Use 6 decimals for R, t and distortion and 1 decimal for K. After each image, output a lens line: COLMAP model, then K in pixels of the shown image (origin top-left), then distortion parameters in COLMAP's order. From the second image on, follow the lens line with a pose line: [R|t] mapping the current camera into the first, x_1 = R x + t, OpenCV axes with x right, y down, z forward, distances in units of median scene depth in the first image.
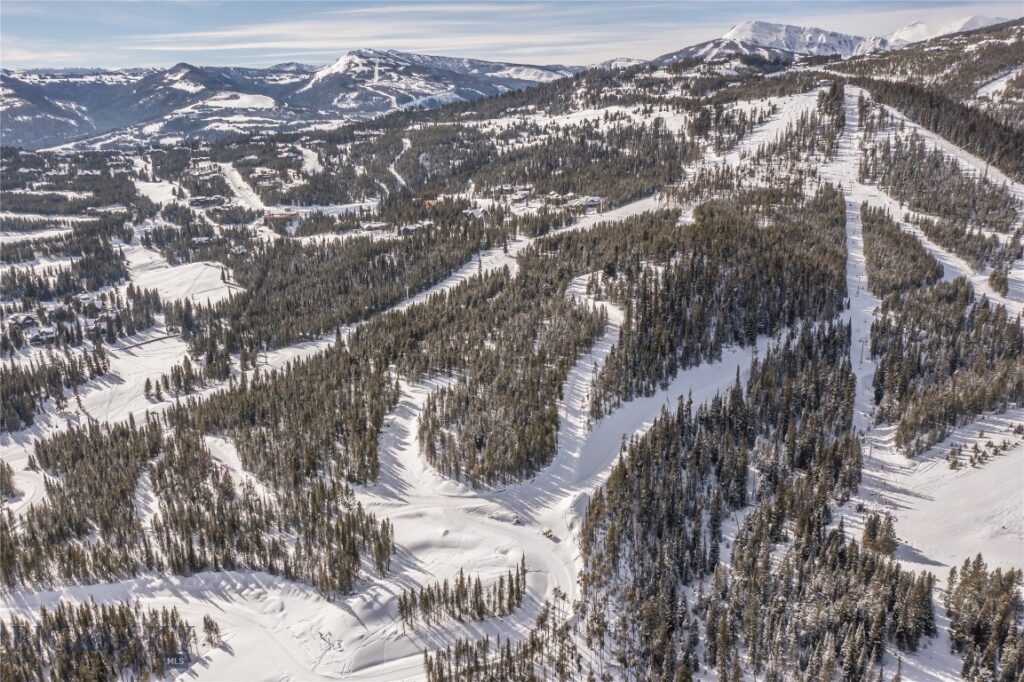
lens RADIAL K [[889.3, 0, 474.9], [0, 889.3, 295.7], [0, 0, 1]] dist [-0.017148, -0.010900]
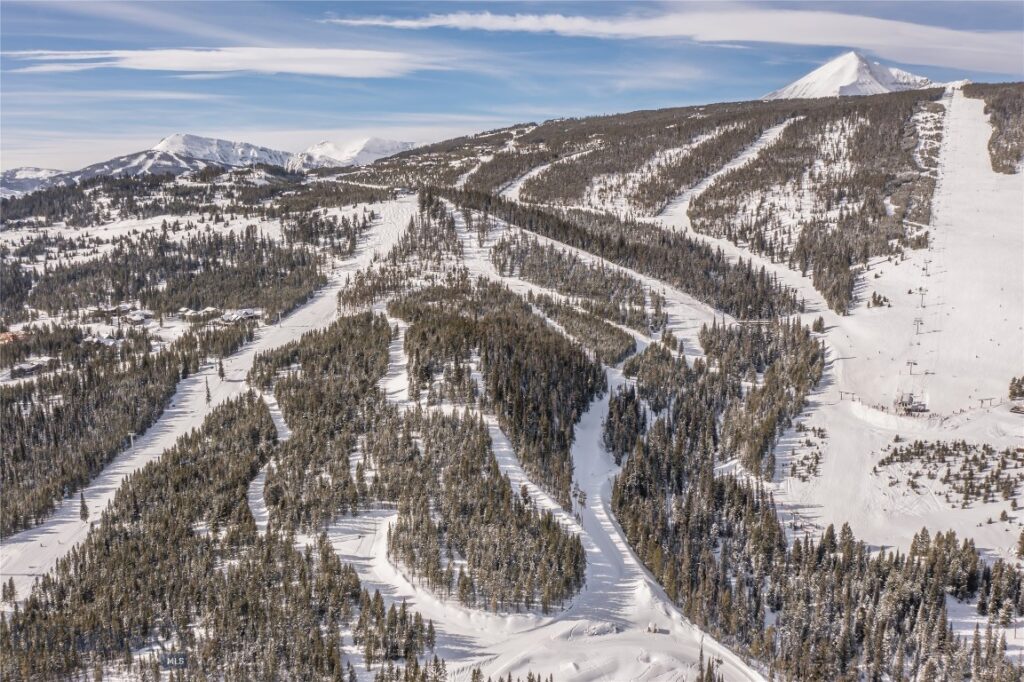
lens RADIAL K [[889.3, 0, 474.9], [0, 889.3, 295.7], [0, 0, 1]] dist [-0.017148, -0.010900]
pose [[0.734053, -0.069730, 0.675502, -0.221268], [0.153735, 0.985953, -0.065283, -0.019638], [-0.661461, 0.151769, 0.734462, 0.111935]]
